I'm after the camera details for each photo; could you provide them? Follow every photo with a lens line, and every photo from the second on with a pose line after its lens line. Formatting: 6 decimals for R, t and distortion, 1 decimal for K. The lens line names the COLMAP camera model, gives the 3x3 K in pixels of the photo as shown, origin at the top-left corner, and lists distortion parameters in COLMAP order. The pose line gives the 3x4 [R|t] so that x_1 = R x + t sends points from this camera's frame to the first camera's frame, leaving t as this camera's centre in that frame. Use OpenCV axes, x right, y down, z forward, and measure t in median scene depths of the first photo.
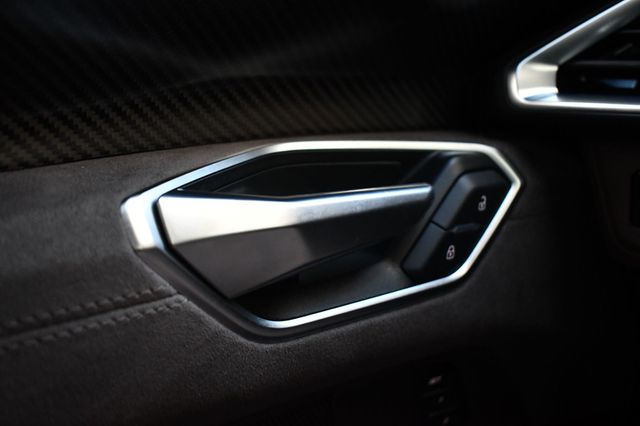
lens RADIAL K [[772.1, 0, 319.8], [0, 772.1, 214.8], [0, 0, 1]] dist [0.003161, 0.000000]
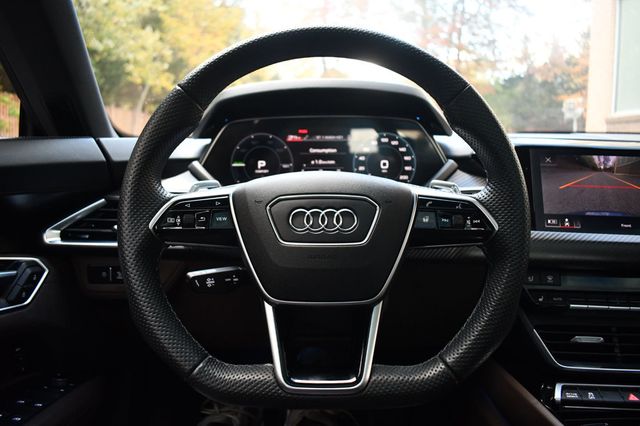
lens RADIAL K [[487.3, 0, 324.6], [0, 487.3, 211.0], [0, 0, 1]] dist [-0.087072, 0.013014]
pose [[0.718105, 0.019713, 0.695656, -0.251112], [0.127122, 0.979066, -0.158968, 0.163898], [-0.684226, 0.202588, 0.700566, -1.067206]]
